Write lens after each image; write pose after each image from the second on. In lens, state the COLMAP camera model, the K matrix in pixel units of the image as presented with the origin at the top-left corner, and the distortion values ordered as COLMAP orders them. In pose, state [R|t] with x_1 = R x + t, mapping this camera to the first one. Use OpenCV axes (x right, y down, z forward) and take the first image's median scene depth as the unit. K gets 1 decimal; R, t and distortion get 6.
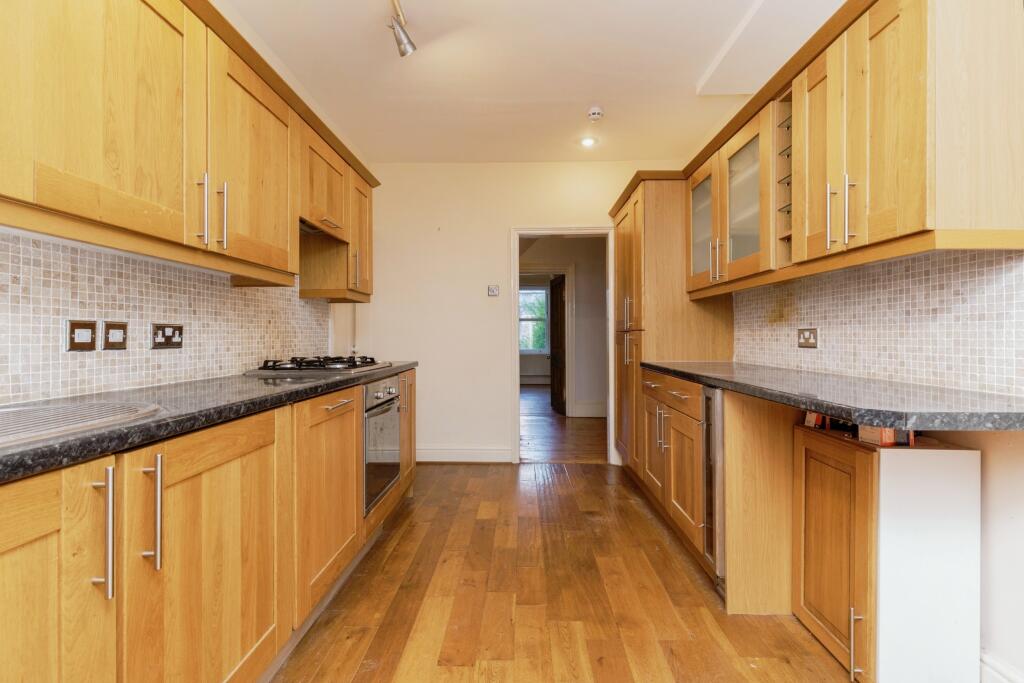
lens RADIAL K [[457.6, 0, 512.0], [0, 457.6, 341.5], [0, 0, 1]] dist [-0.003281, -0.001051]
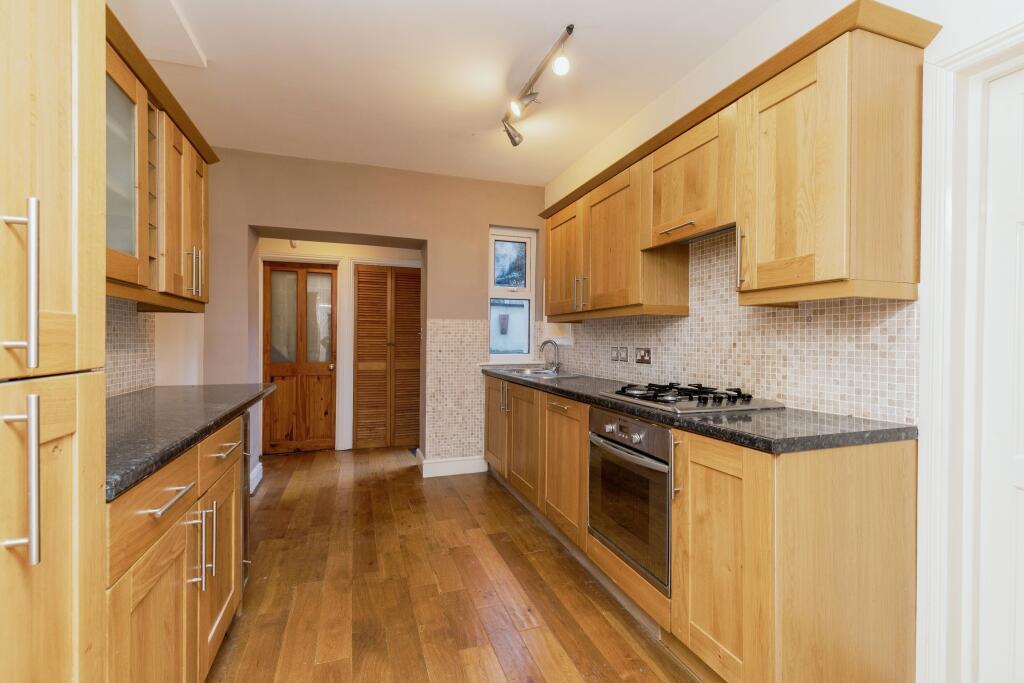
lens RADIAL K [[457.6, 0, 512.0], [0, 457.6, 341.5], [0, 0, 1]] dist [-0.003281, -0.001051]
pose [[-0.934750, -0.001500, -0.355302, 0.239428], [-0.007634, 0.999845, 0.015863, -0.075549], [0.355223, 0.017540, -0.934617, 2.101907]]
